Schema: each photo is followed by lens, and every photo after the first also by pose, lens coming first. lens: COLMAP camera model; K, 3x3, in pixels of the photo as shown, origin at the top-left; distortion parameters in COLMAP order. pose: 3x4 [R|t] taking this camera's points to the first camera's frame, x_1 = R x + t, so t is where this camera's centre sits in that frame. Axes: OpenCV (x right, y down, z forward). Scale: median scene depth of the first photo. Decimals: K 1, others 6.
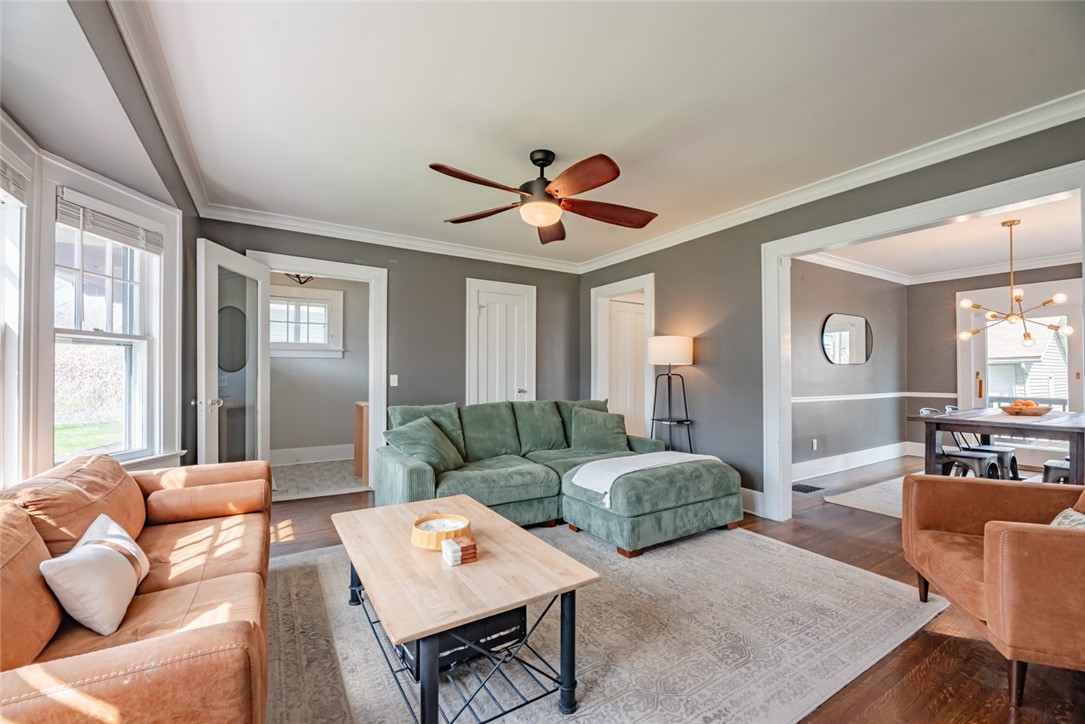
lens RADIAL K [[442.7, 0, 536.0], [0, 442.7, 370.0], [0, 0, 1]] dist [0.002718, 0.000537]
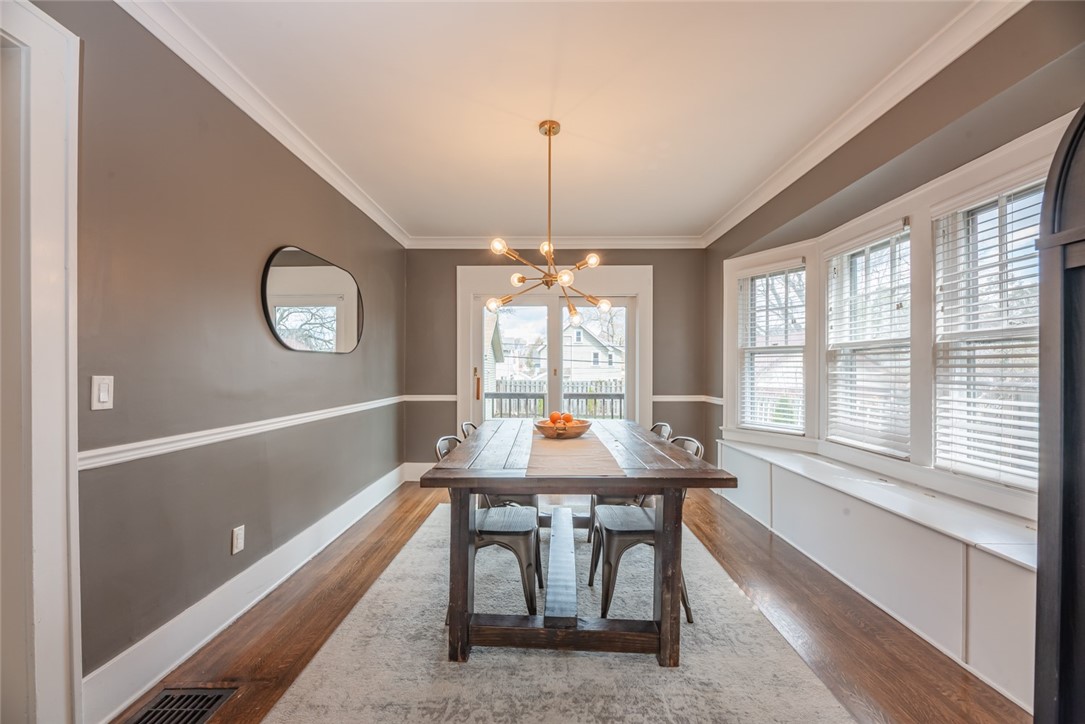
lens RADIAL K [[442.7, 0, 537.4], [0, 442.7, 366.6], [0, 0, 1]] dist [0.002718, 0.000537]
pose [[0.537921, 0.007099, 0.842965, 0.370363], [-0.010620, 0.999942, -0.001645, 0.002388], [-0.842928, -0.008067, 0.537965, 0.466794]]
